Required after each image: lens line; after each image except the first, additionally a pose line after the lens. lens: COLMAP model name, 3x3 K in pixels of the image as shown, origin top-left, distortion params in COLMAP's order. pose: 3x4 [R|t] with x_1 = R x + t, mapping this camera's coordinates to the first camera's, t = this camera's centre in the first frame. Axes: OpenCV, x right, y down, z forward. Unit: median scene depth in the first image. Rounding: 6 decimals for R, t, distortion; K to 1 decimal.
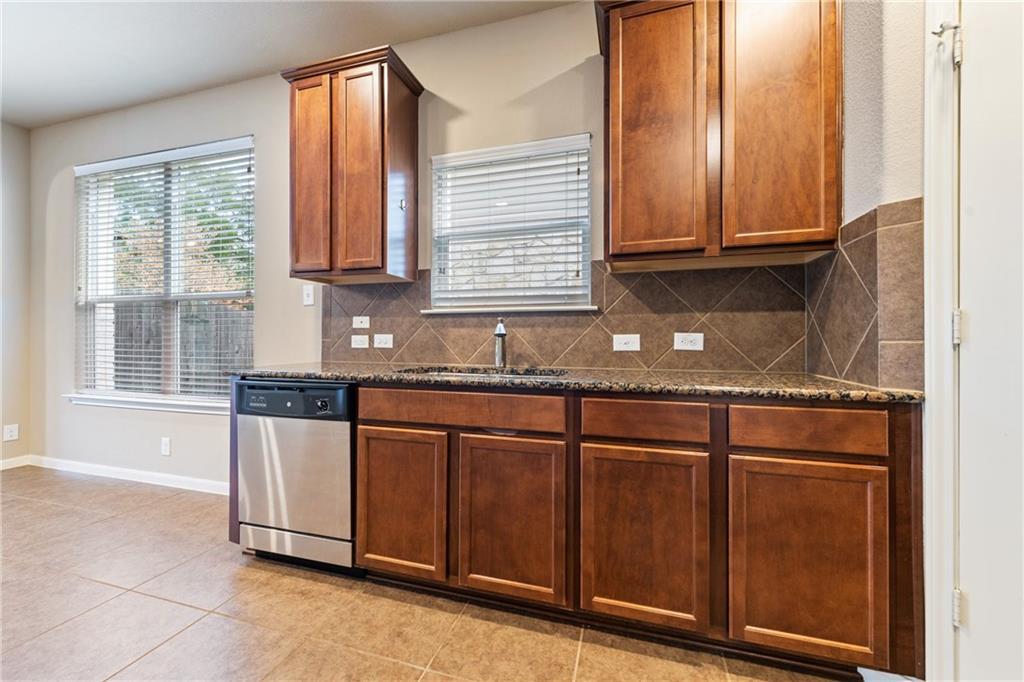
lens RADIAL K [[398.9, 0, 514.3], [0, 398.9, 337.4], [0, 0, 1]] dist [0.016464, -0.006539]
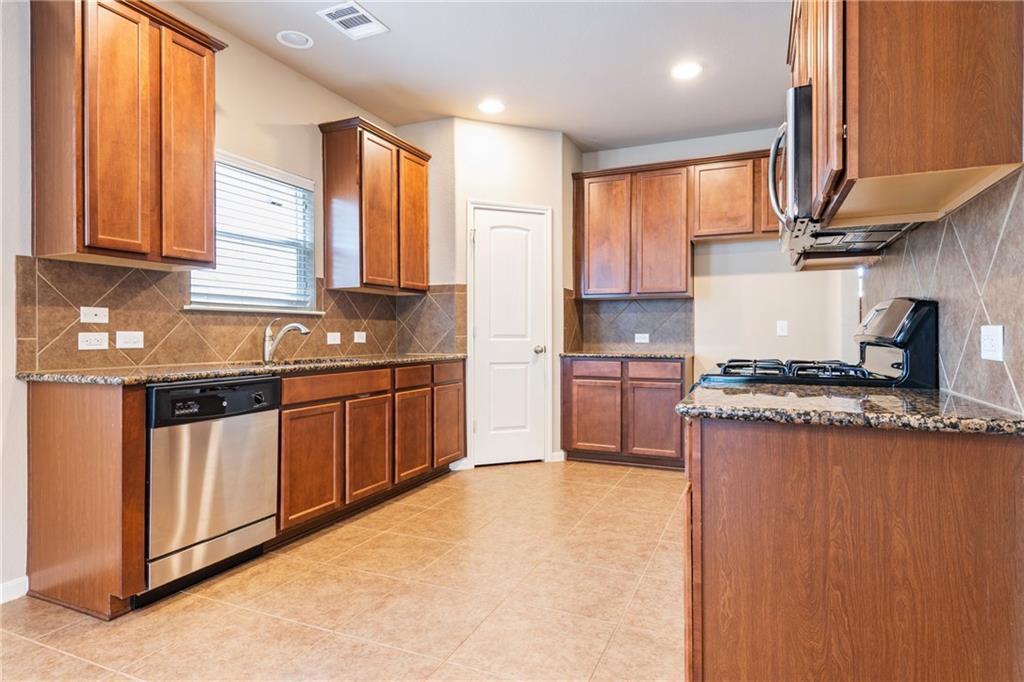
lens RADIAL K [[561.0, 0, 508.4], [0, 561.0, 337.2], [0, 0, 1]] dist [0.014583, -0.000969]
pose [[0.129616, -0.006978, 0.991540, -1.769635], [-0.000352, 0.999975, 0.007084, -0.005918], [-0.991564, -0.001267, 0.129610, 0.127964]]
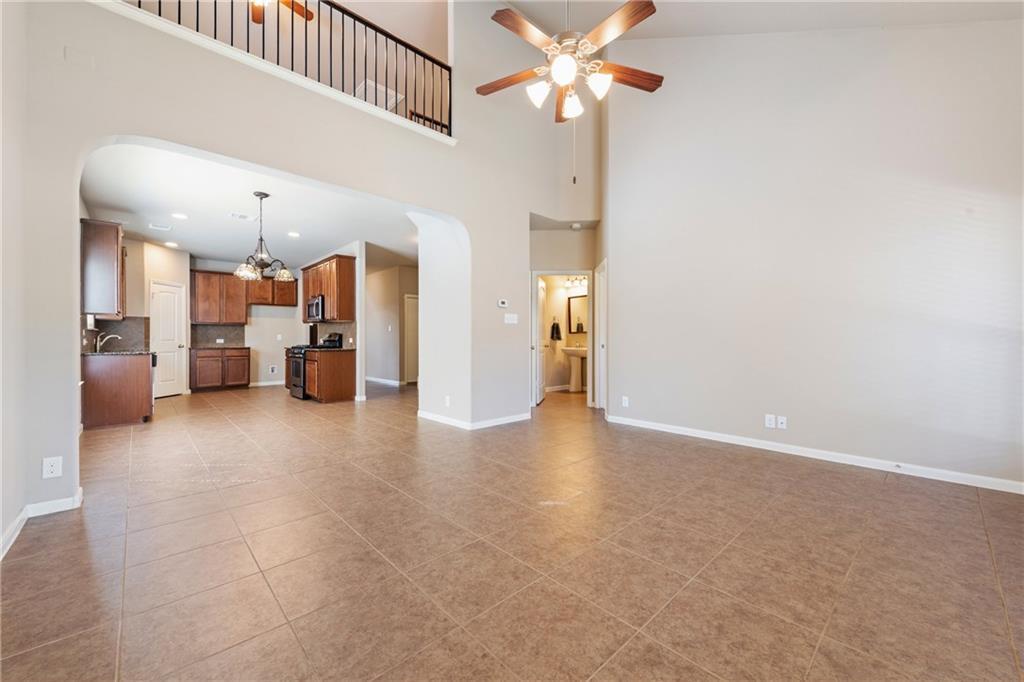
lens RADIAL K [[399.7, 0, 512.3], [0, 399.7, 339.6], [0, 0, 1]] dist [0.016859, -0.007914]
pose [[-0.861759, -0.002228, 0.507313, -4.379002], [-0.001631, 0.999997, 0.001622, -0.011069], [-0.507315, 0.000571, -0.861761, 2.210457]]
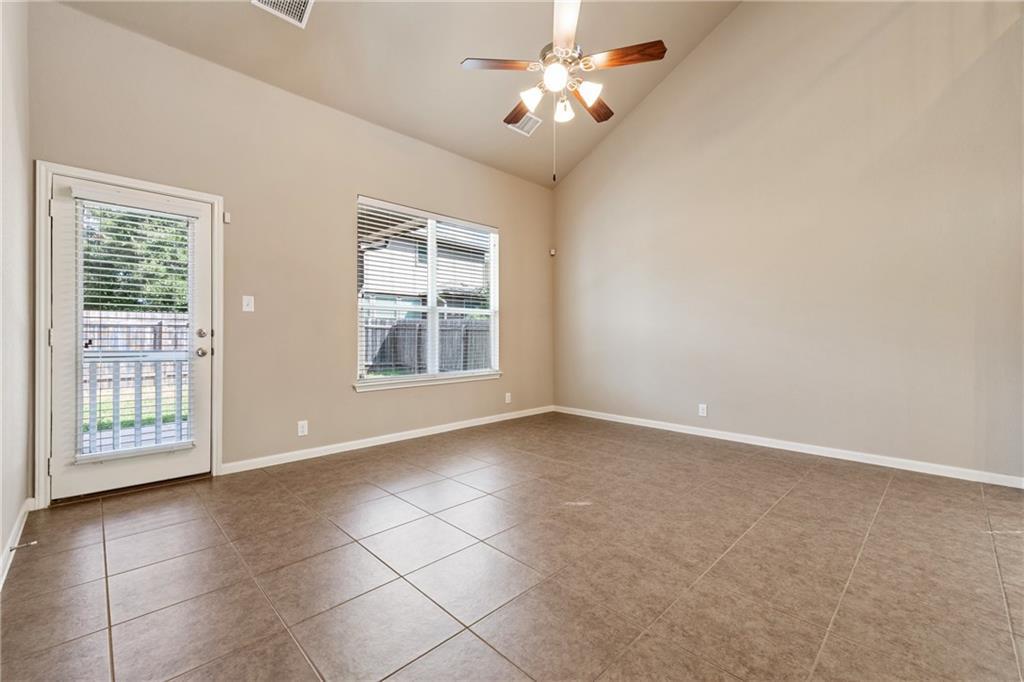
lens RADIAL K [[424.2, 0, 512.1], [0, 424.2, 336.2], [0, 0, 1]] dist [0.009961, 0.000029]
pose [[0.874757, -0.003624, -0.484549, -3.255772], [0.002925, 0.999993, -0.002198, -0.007038], [0.484554, 0.000505, 0.874761, -0.503401]]
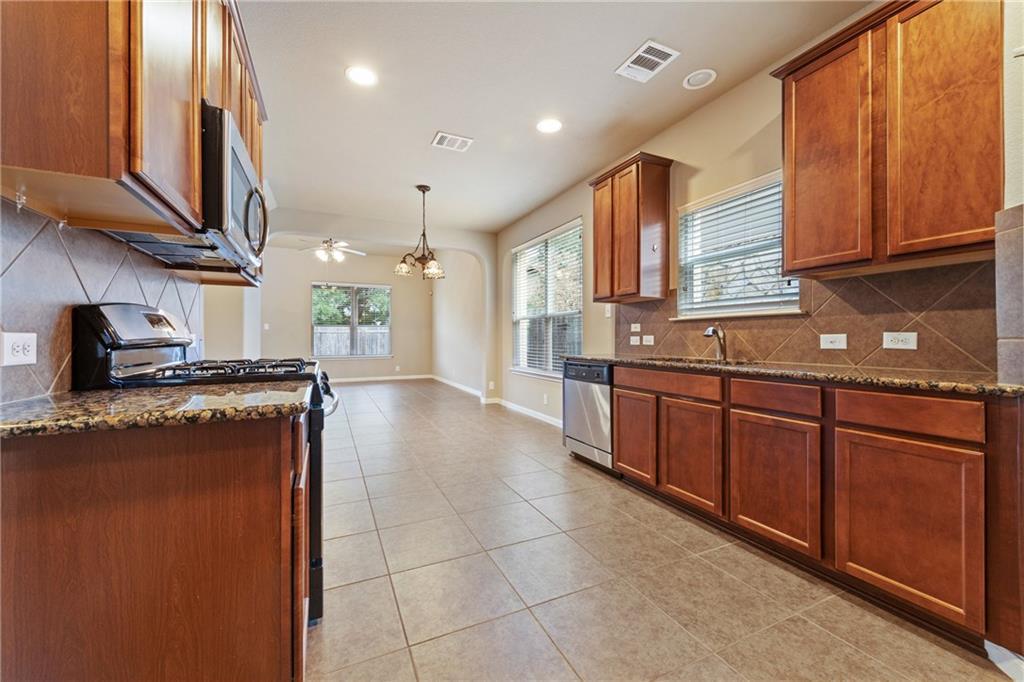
lens RADIAL K [[399.7, 0, 512.3], [0, 399.7, 339.6], [0, 0, 1]] dist [0.016859, -0.007914]
pose [[0.664103, -0.000200, -0.747641, 0.570313], [0.002890, 0.999993, 0.002300, 0.002302], [0.747635, -0.003688, 0.664099, -0.449733]]
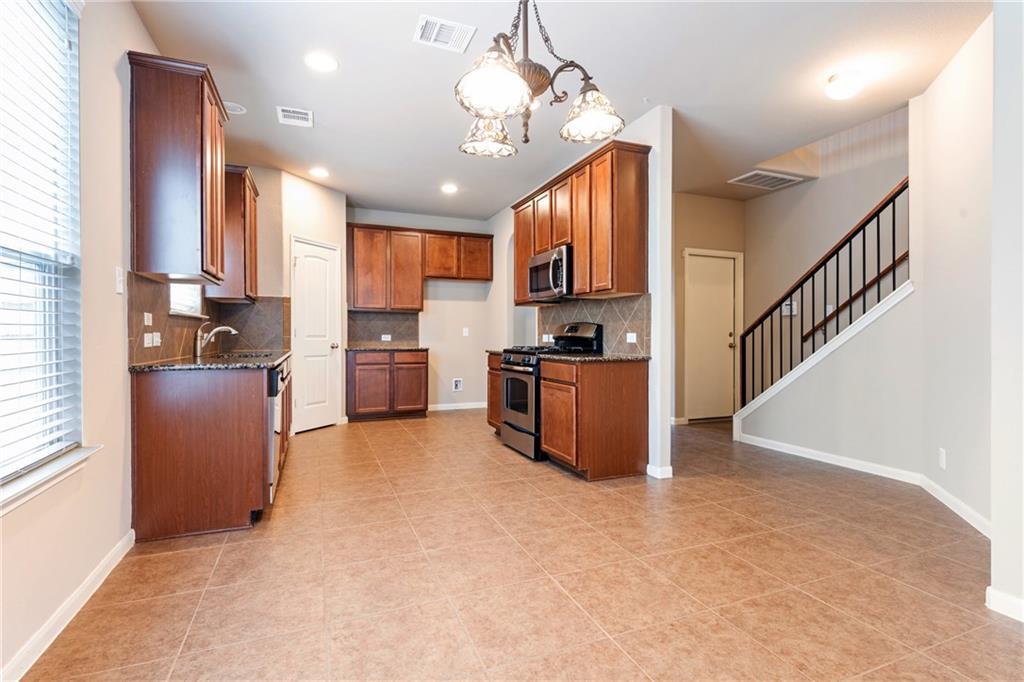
lens RADIAL K [[486.1, 0, 512.0], [0, 486.1, 341.0], [0, 0, 1]] dist [0.001595, -0.000010]
pose [[-0.627047, -0.011661, 0.778894, -2.370317], [-0.003287, 0.999919, 0.012324, -0.005275], [-0.778975, 0.005168, -0.627034, 1.394440]]
